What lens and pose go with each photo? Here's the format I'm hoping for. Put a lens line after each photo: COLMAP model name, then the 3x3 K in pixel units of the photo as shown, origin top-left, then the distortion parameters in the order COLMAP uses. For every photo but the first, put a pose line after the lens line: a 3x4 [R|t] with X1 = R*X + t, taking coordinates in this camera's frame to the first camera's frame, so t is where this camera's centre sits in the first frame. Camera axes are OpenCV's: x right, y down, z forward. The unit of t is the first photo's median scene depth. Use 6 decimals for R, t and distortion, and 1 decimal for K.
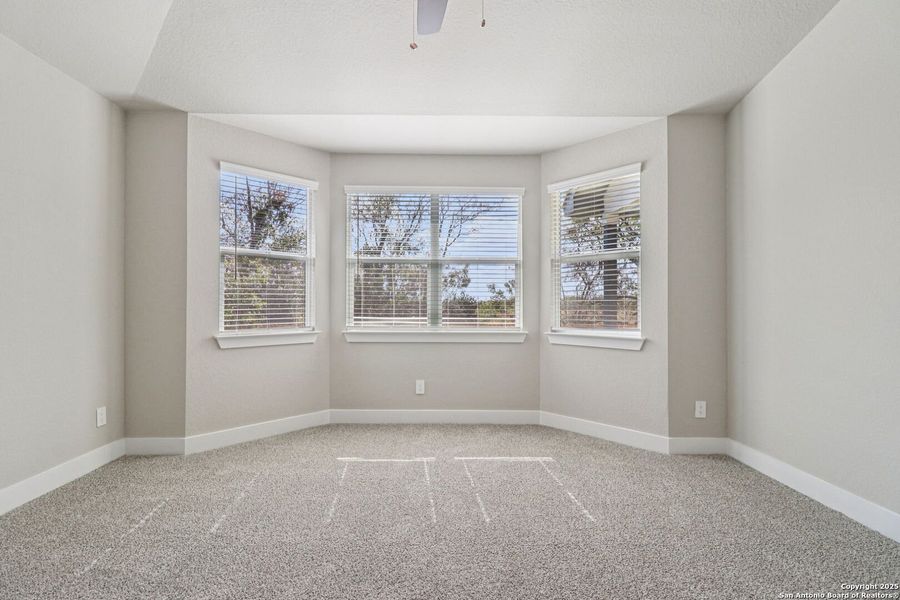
lens RADIAL K [[428.9, 0, 449.1], [0, 428.9, 303.3], [0, 0, 1]] dist [0.001585, -0.000609]
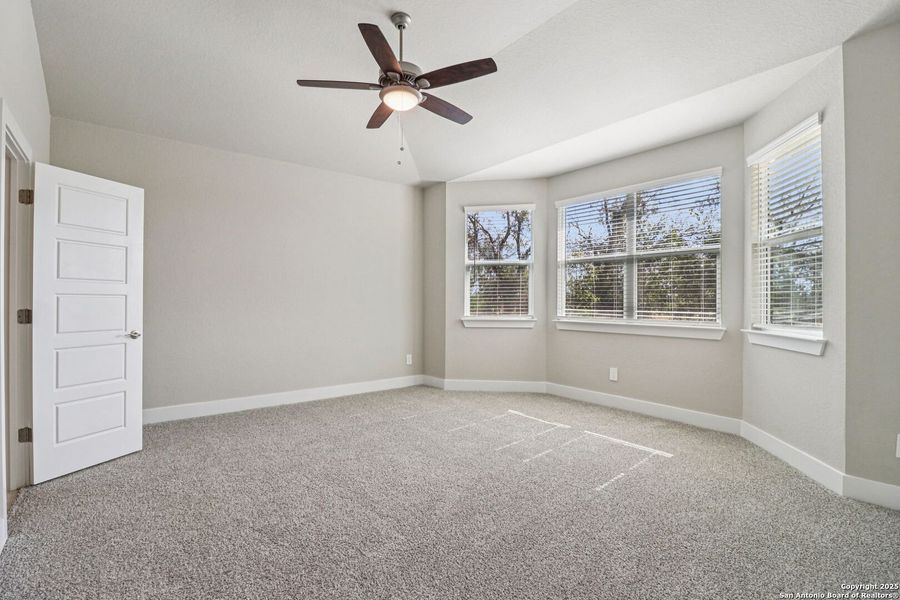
lens RADIAL K [[426.1, 0, 437.8], [0, 426.1, 299.7], [0, 0, 1]] dist [-0.016559, -0.001171]
pose [[0.598428, -0.003041, -0.801171, 0.638542], [0.005545, 0.999985, 0.000346, 0.005078], [0.801158, -0.004649, 0.598435, 0.001487]]
